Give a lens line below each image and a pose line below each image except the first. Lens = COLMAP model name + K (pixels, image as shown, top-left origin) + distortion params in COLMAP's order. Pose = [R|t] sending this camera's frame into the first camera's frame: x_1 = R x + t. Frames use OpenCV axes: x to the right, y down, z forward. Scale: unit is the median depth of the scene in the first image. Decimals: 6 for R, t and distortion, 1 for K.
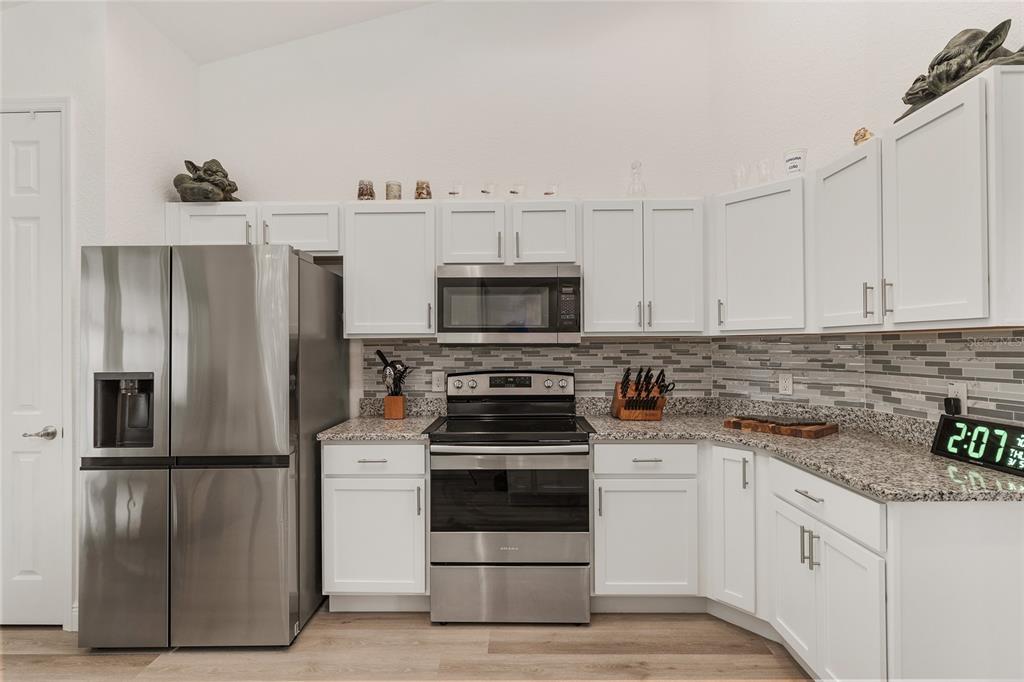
lens RADIAL K [[494.8, 0, 516.1], [0, 494.8, 342.4], [0, 0, 1]] dist [-0.002538, -0.001175]
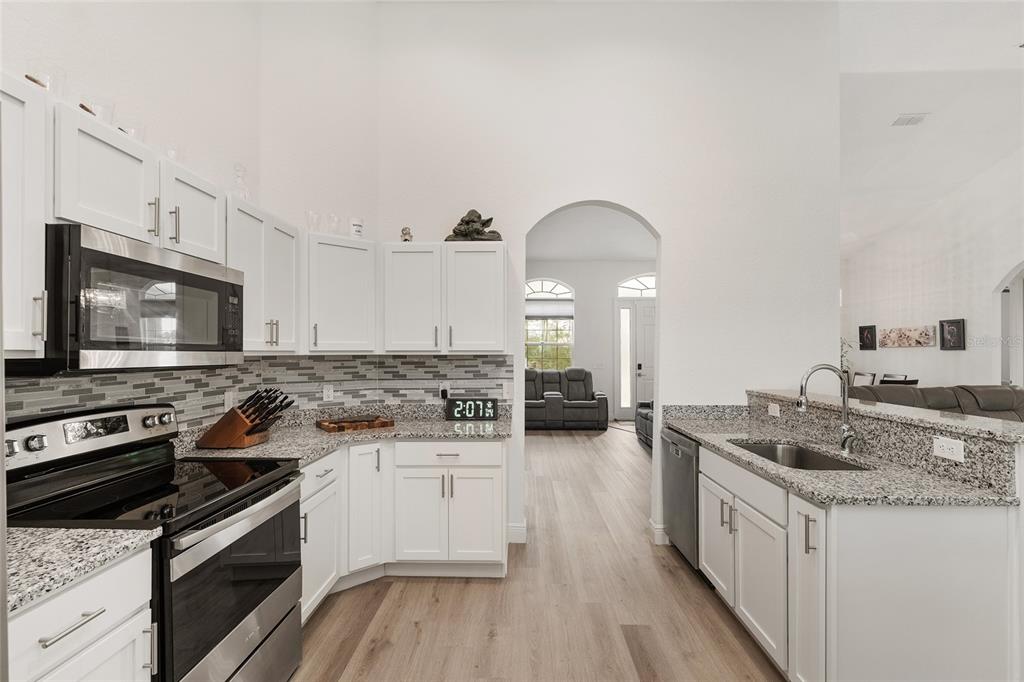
lens RADIAL K [[465.2, 0, 507.5], [0, 465.2, 348.8], [0, 0, 1]] dist [-0.002441, 0.000537]
pose [[0.013205, 0.013070, 0.999827, -0.634034], [-0.005262, 0.999902, -0.013002, -0.016057], [-0.999899, -0.005090, 0.013272, 0.511125]]
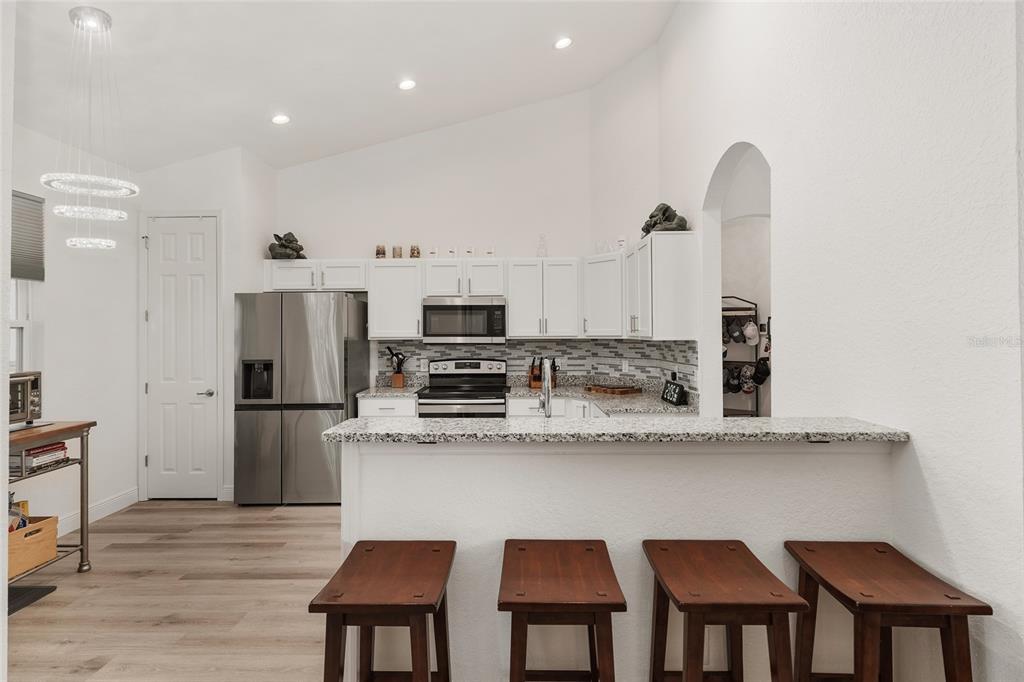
lens RADIAL K [[529.6, 0, 511.8], [0, 529.6, 328.8], [0, 0, 1]] dist [-0.001497, 0.000408]
pose [[0.999969, 0.000062, -0.007900, 0.161534], [-0.000051, 0.999999, 0.001380, -0.048586], [0.007901, -0.001380, 0.999968, -0.826339]]
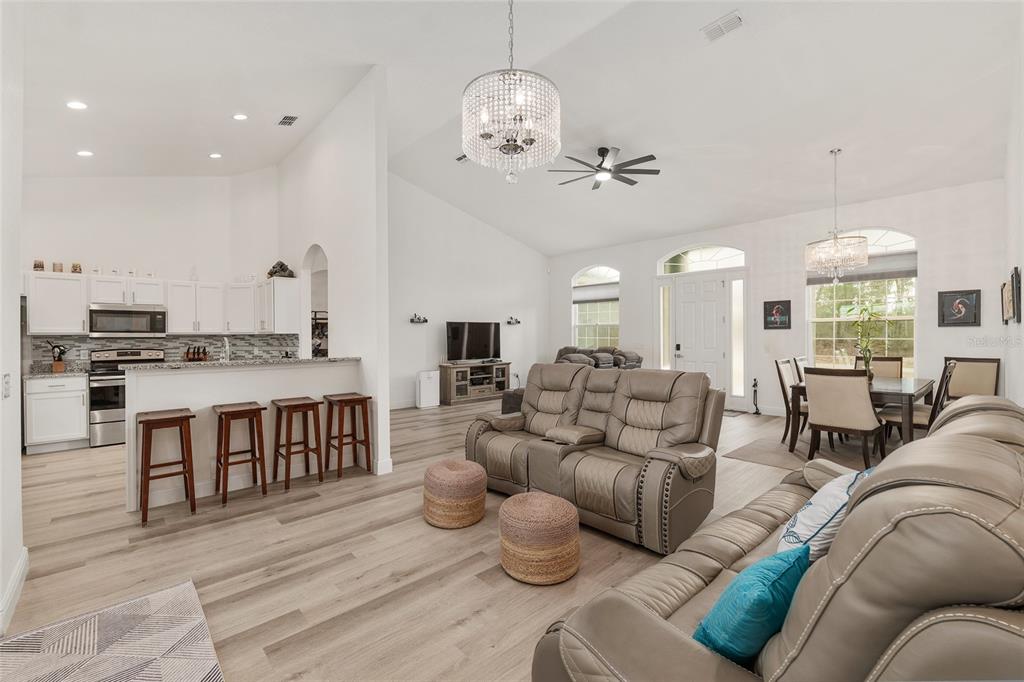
lens RADIAL K [[429.3, 0, 508.7], [0, 429.3, 339.3], [0, 0, 1]] dist [-0.008020, 0.000066]
pose [[0.727215, -0.004430, 0.686396, -0.095051], [-0.003111, 0.999948, 0.009750, -0.013559], [-0.686403, -0.009226, 0.727163, -1.786516]]
